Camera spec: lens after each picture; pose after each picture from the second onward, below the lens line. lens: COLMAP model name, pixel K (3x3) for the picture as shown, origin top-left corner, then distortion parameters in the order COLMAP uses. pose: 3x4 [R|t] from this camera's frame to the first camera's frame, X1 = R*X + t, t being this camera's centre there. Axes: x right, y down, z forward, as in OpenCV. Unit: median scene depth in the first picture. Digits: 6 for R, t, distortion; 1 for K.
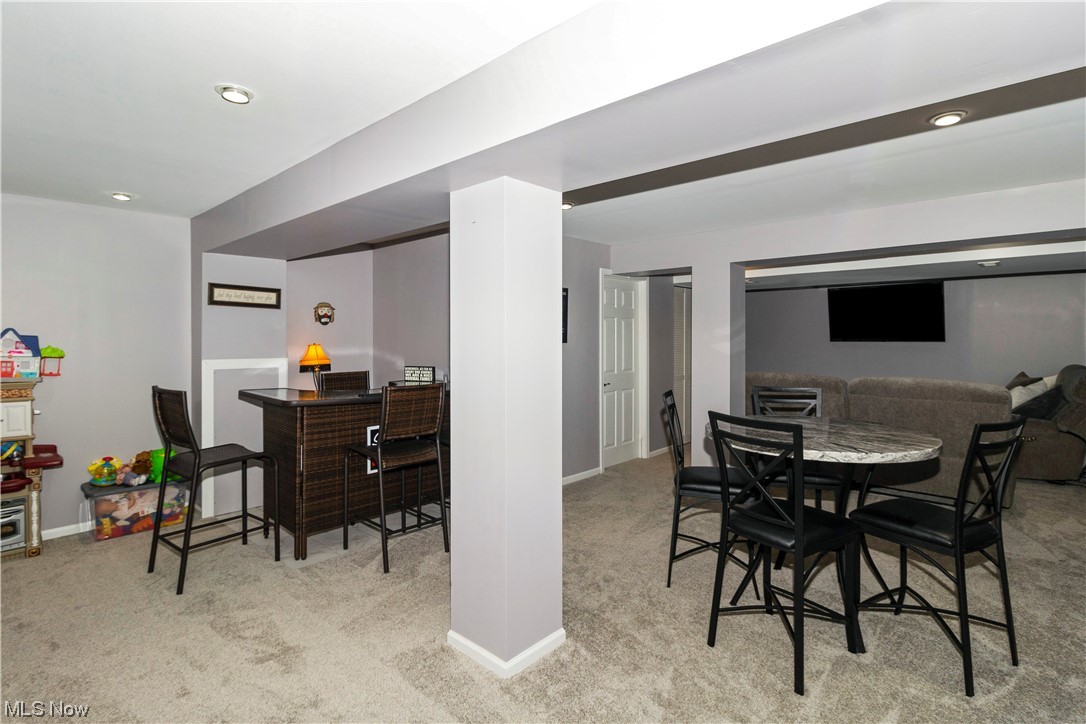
lens RADIAL K [[523.6, 0, 542.0], [0, 523.6, 345.6], [0, 0, 1]] dist [-0.000887, -0.000055]
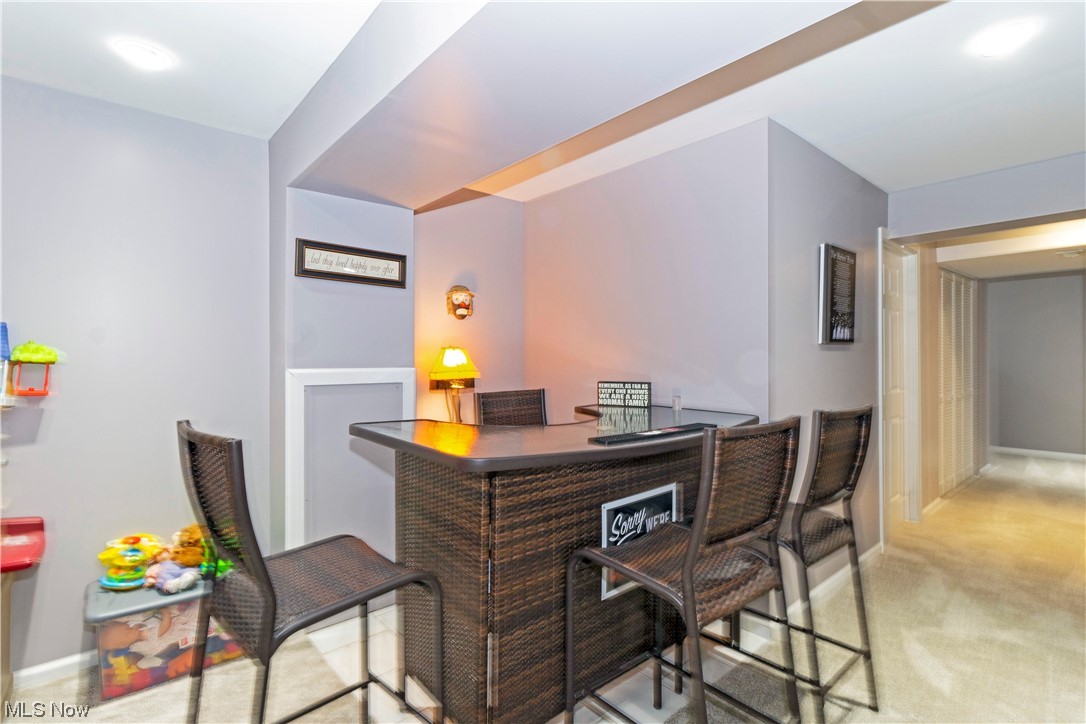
lens RADIAL K [[510.7, 0, 543.0], [0, 510.7, 362.0], [0, 0, 1]] dist [0.003199, 0.000559]
pose [[0.993514, -0.001472, -0.113700, -0.324454], [0.001038, 0.999992, -0.003876, 0.023703], [0.113705, 0.003733, 0.993508, 0.504714]]
